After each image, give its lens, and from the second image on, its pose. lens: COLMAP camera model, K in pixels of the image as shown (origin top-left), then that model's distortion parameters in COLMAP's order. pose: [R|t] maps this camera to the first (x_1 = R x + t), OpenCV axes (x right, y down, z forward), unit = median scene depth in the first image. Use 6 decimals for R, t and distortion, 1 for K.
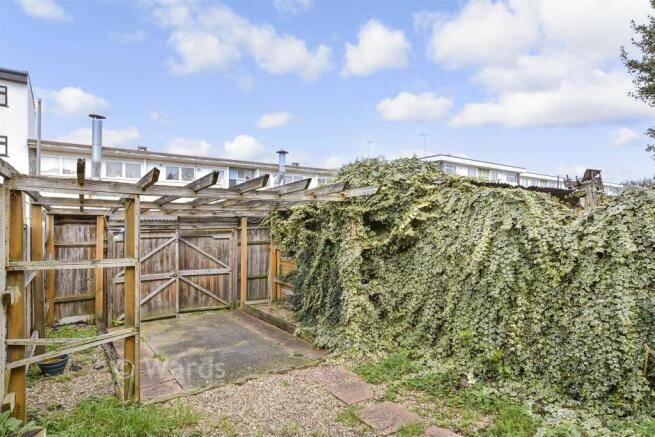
lens RADIAL K [[361.5, 0, 326.8], [0, 361.5, 216.9], [0, 0, 1]] dist [-0.001160, -0.000038]
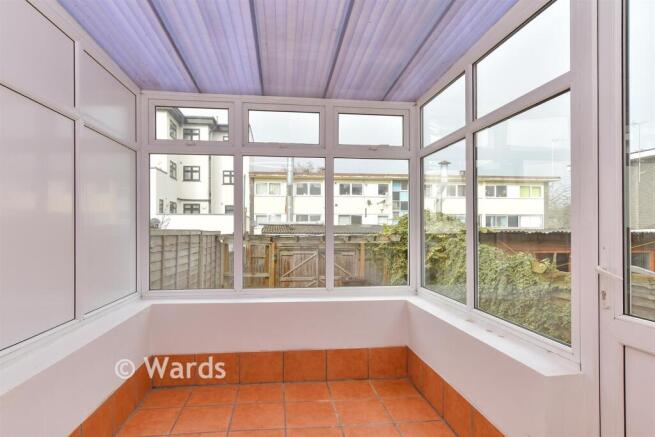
lens RADIAL K [[361.5, 0, 327.3], [0, 361.5, 218.5], [0, 0, 1]] dist [-0.001160, -0.000038]
pose [[0.883246, 0.002752, -0.468902, 0.300681], [-0.004337, 0.999988, -0.002300, -0.079517], [0.468890, 0.004065, 0.883247, -0.285272]]
